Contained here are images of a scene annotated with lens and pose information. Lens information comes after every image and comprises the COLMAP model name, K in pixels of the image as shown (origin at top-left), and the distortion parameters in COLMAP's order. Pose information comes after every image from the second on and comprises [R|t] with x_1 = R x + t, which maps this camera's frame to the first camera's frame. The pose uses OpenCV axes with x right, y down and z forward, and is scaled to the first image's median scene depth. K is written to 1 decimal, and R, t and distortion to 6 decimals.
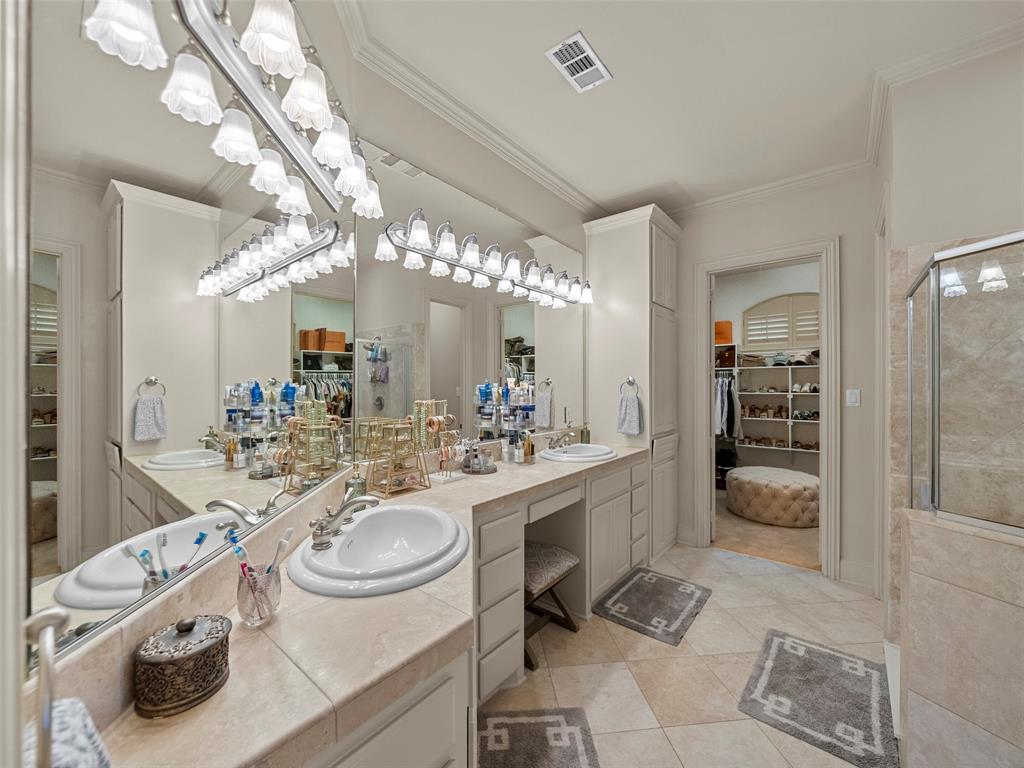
lens RADIAL K [[397.4, 0, 511.2], [0, 397.4, 383.3], [0, 0, 1]] dist [-0.001458, -0.000498]
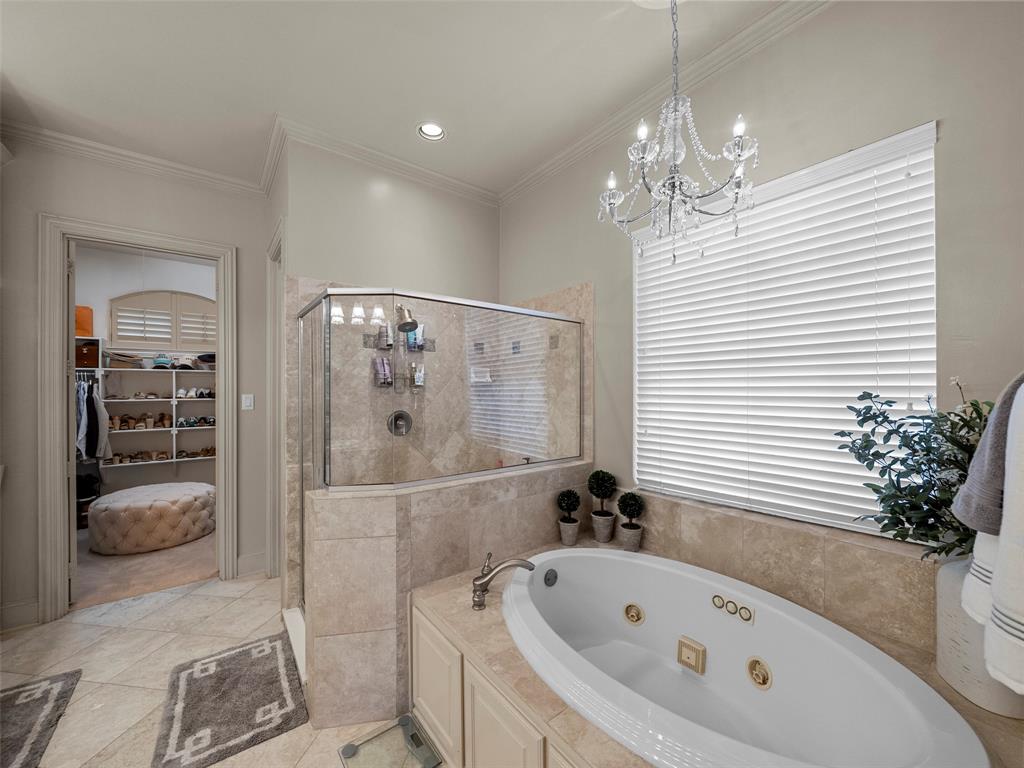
lens RADIAL K [[397.4, 0, 516.9], [0, 397.4, 389.1], [0, 0, 1]] dist [-0.001458, -0.000498]
pose [[0.227945, -0.000311, 0.973674, -0.023127], [-0.001410, 0.999999, 0.000649, -0.000111], [-0.973673, -0.001521, 0.227944, 0.046614]]
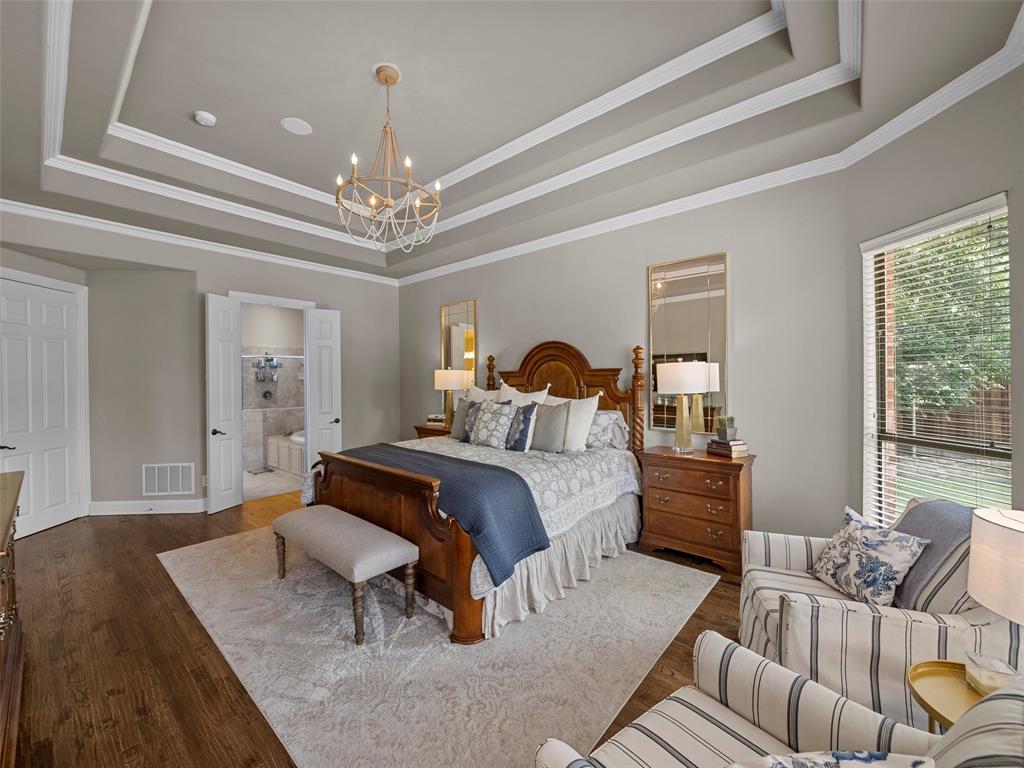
lens RADIAL K [[397.4, 0, 506.5], [0, 397.4, 378.9], [0, 0, 1]] dist [-0.001458, -0.000498]
pose [[0.017560, -0.009468, 0.999801, -1.698668], [0.003960, 0.999948, 0.009400, -0.040427], [-0.999838, 0.003794, 0.017597, -1.055797]]
